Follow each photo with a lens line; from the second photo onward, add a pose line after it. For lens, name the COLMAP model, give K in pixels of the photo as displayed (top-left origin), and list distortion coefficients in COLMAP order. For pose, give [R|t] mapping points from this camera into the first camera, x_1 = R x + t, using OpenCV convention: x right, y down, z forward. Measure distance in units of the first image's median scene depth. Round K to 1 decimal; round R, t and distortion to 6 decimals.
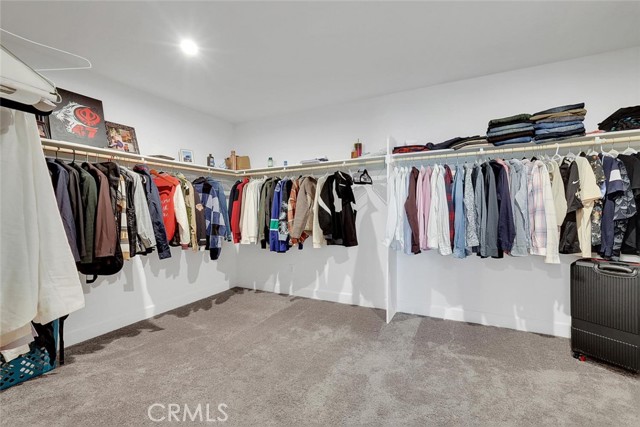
lens RADIAL K [[278.3, 0, 319.0], [0, 278.3, 215.1], [0, 0, 1]] dist [0.002035, 0.000566]
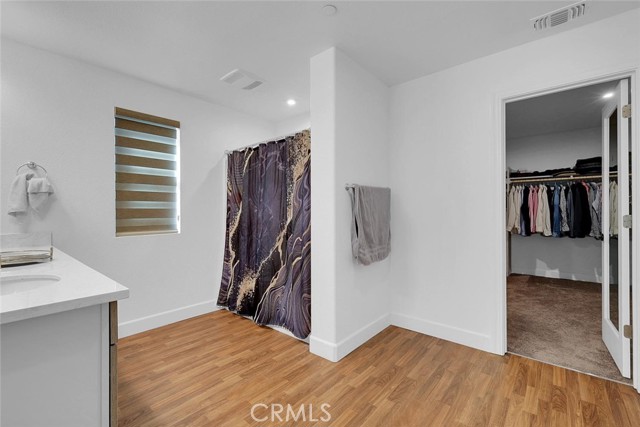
lens RADIAL K [[278.3, 0, 320.5], [0, 278.3, 213.0], [0, 0, 1]] dist [0.002035, 0.000566]
pose [[0.974079, 0.001757, -0.226203, -0.544876], [-0.001317, 0.999997, 0.002099, -0.006023], [0.226206, -0.001747, 0.974078, -1.042334]]
